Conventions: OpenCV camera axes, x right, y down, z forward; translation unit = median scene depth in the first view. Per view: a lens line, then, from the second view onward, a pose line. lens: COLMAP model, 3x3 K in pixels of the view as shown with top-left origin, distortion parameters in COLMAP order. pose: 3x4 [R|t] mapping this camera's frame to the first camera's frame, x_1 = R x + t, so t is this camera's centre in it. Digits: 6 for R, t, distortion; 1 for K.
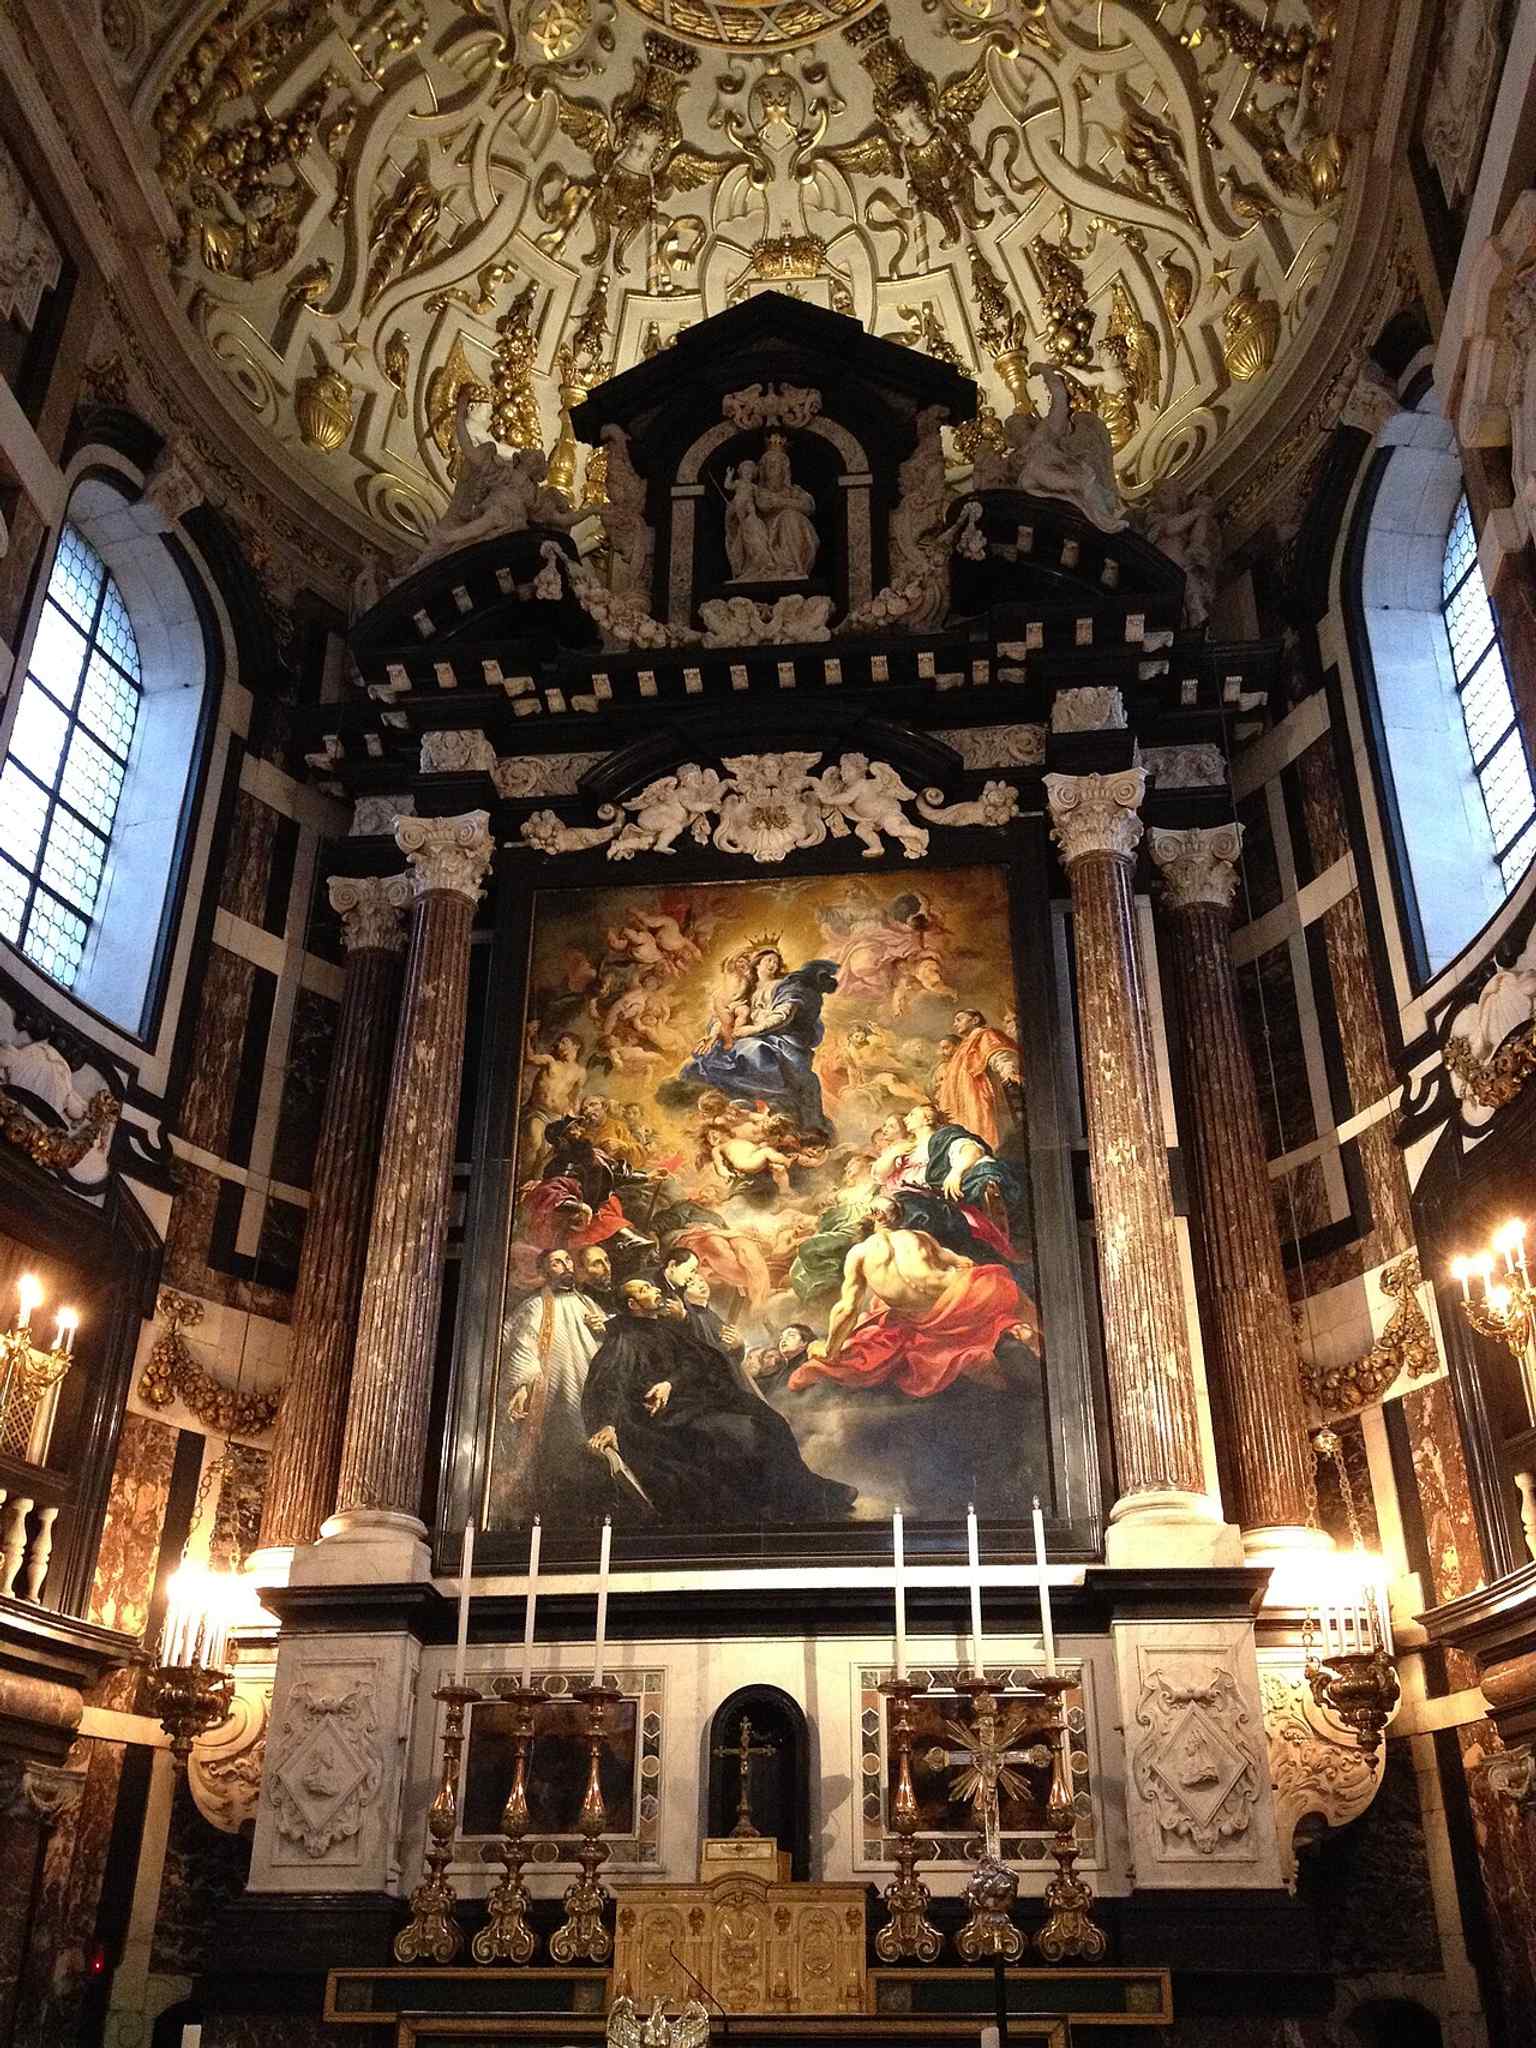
lens RADIAL K [[1916.9, 0, 768.0], [0, 1916.9, 1024.0], [0, 0, 1]] dist [0.138302, -0.322357]
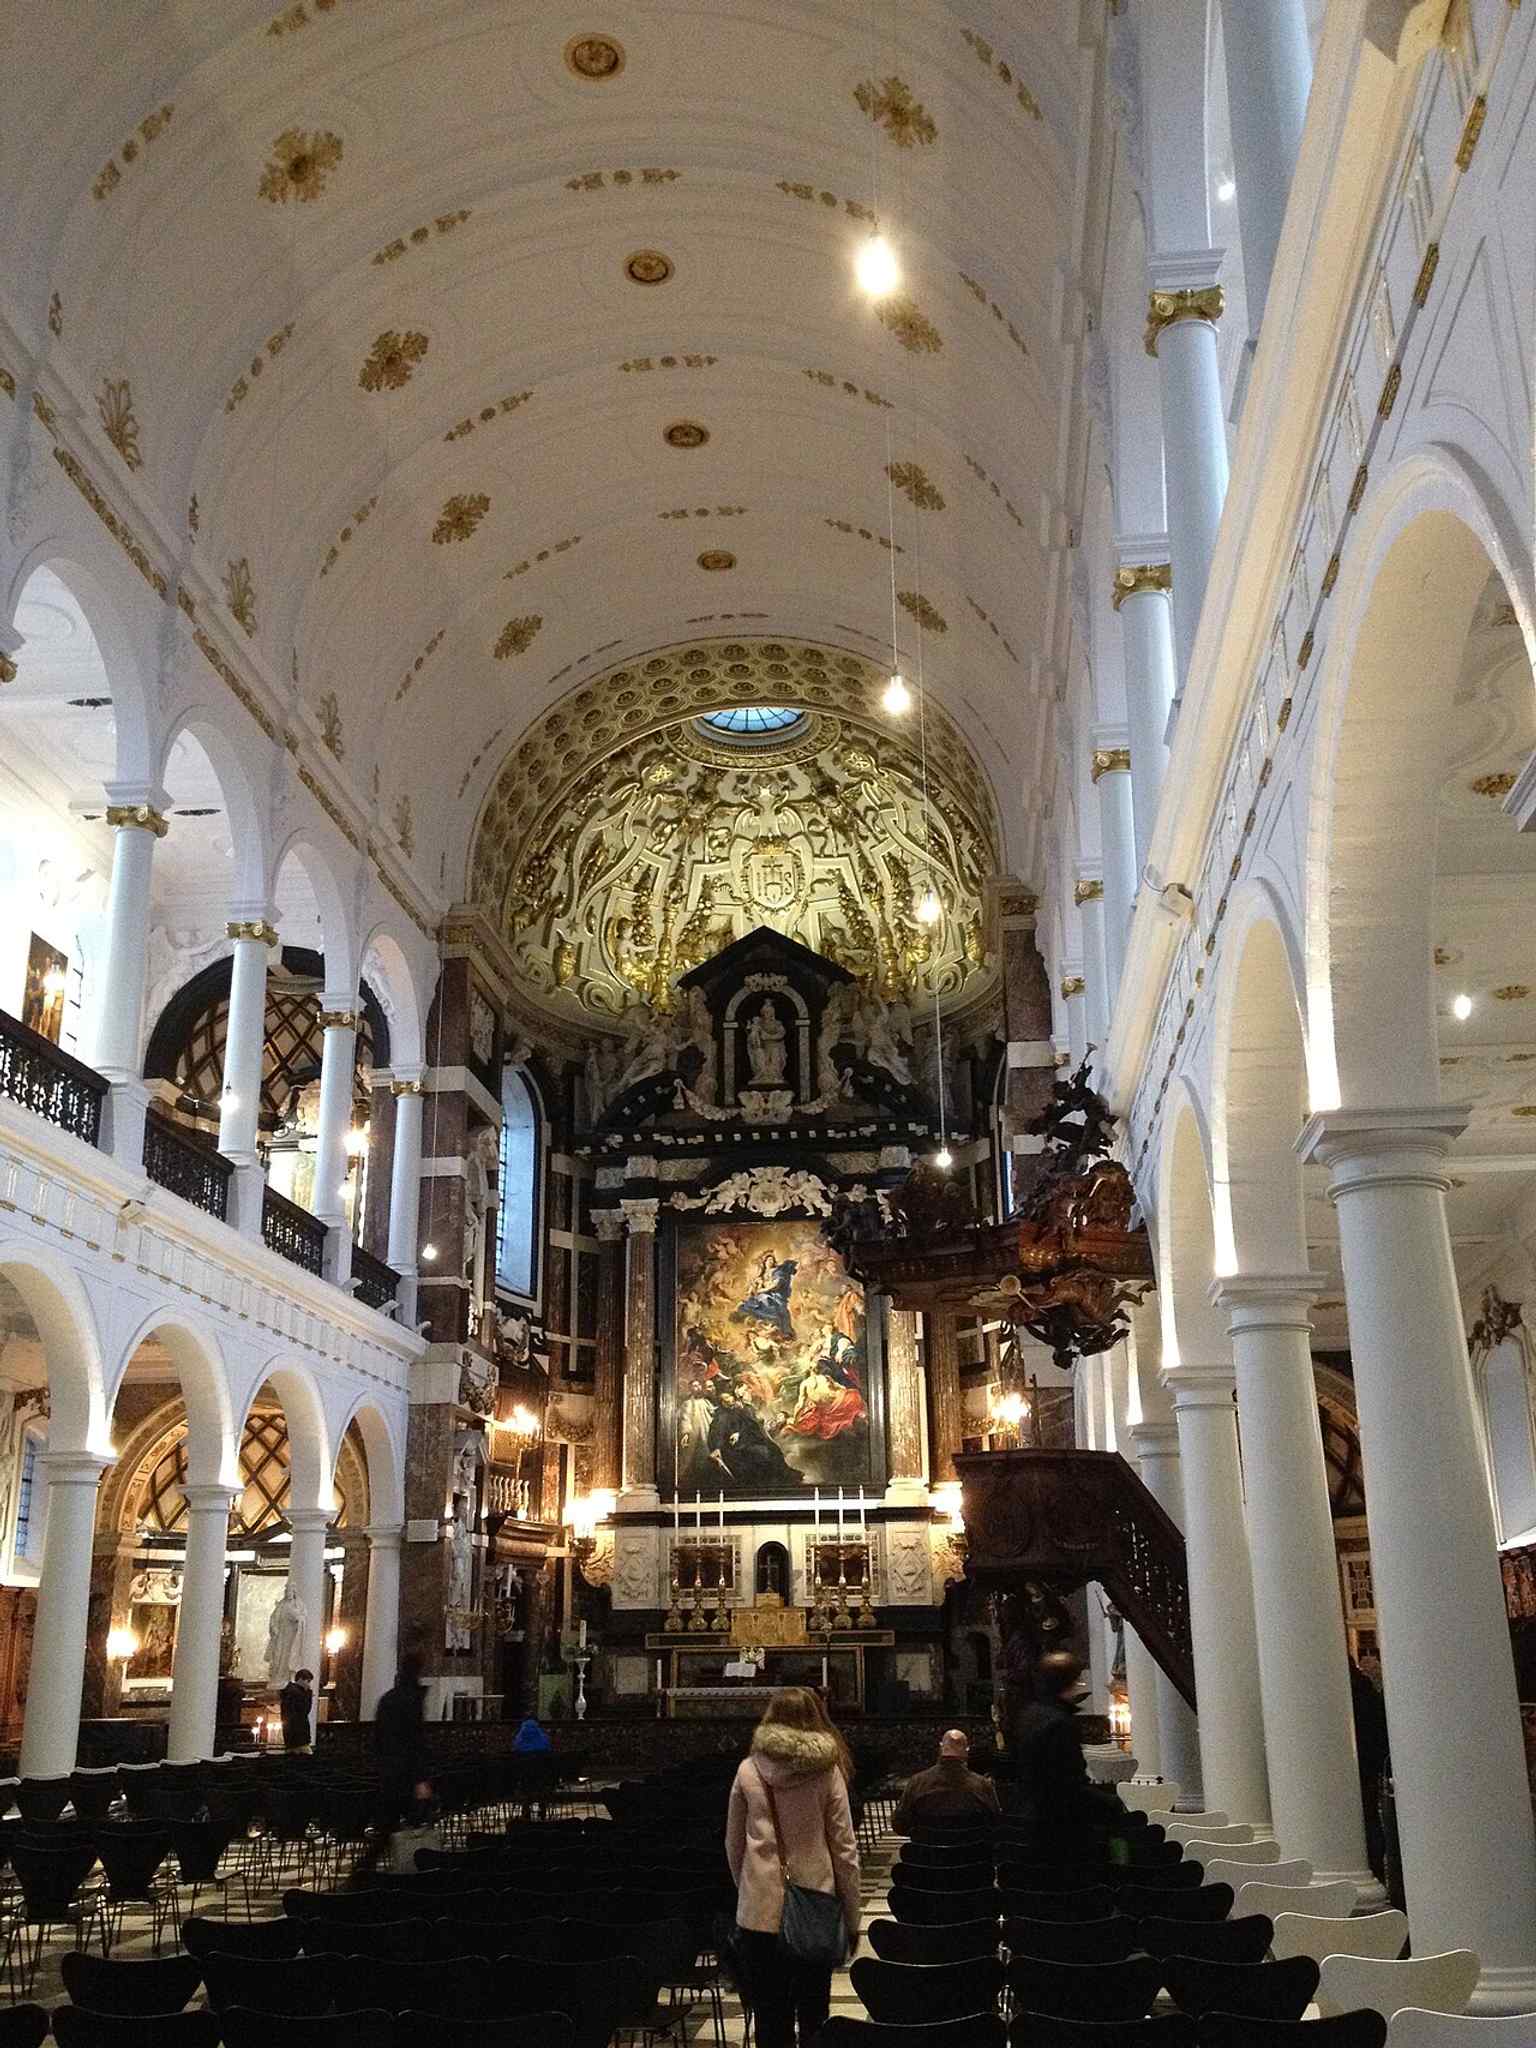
lens RADIAL K [[1916.9, 0, 768.0], [0, 1916.9, 1024.0], [0, 0, 1]] dist [0.138302, -0.322357]
pose [[0.999825, -0.016764, 0.008360, -0.019038], [0.014712, 0.978937, 0.203630, -0.888148], [-0.011598, -0.203472, 0.979012, -1.498734]]
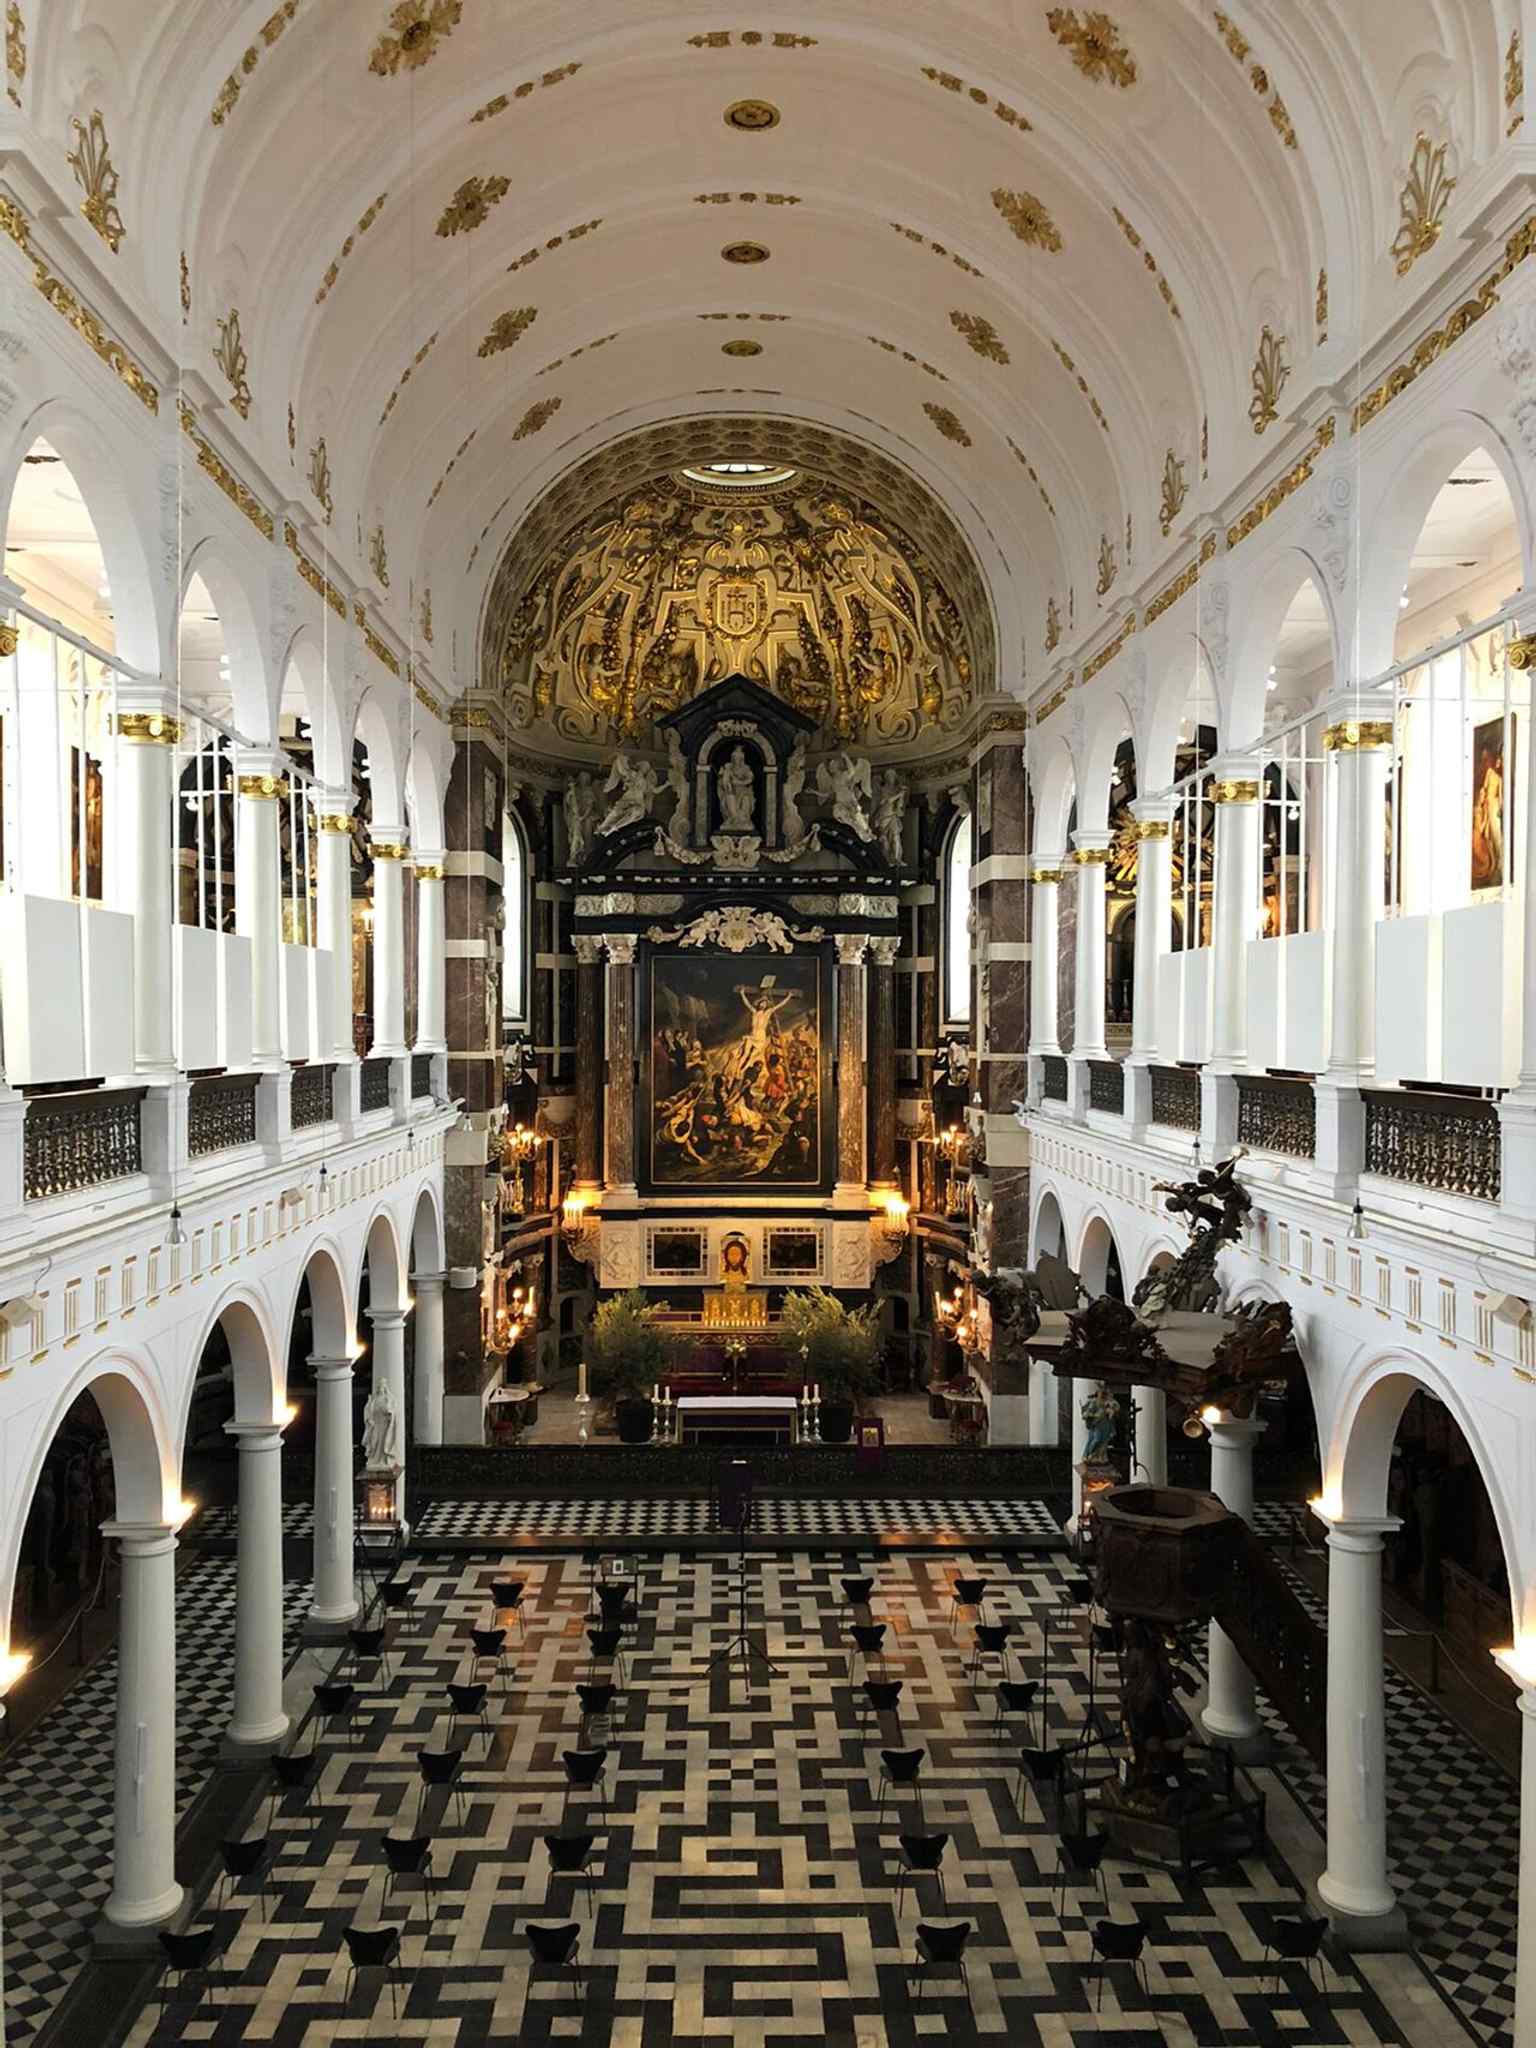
lens RADIAL K [[1663.9, 0, 757.7], [0, 1663.9, 996.4], [0, 0, 1]] dist [0.189640, -0.190455]
pose [[0.991488, -0.001734, 0.130187, -0.301703], [-0.062857, 0.869288, 0.490294, -1.288598], [-0.114020, -0.494304, 0.861779, -1.207560]]
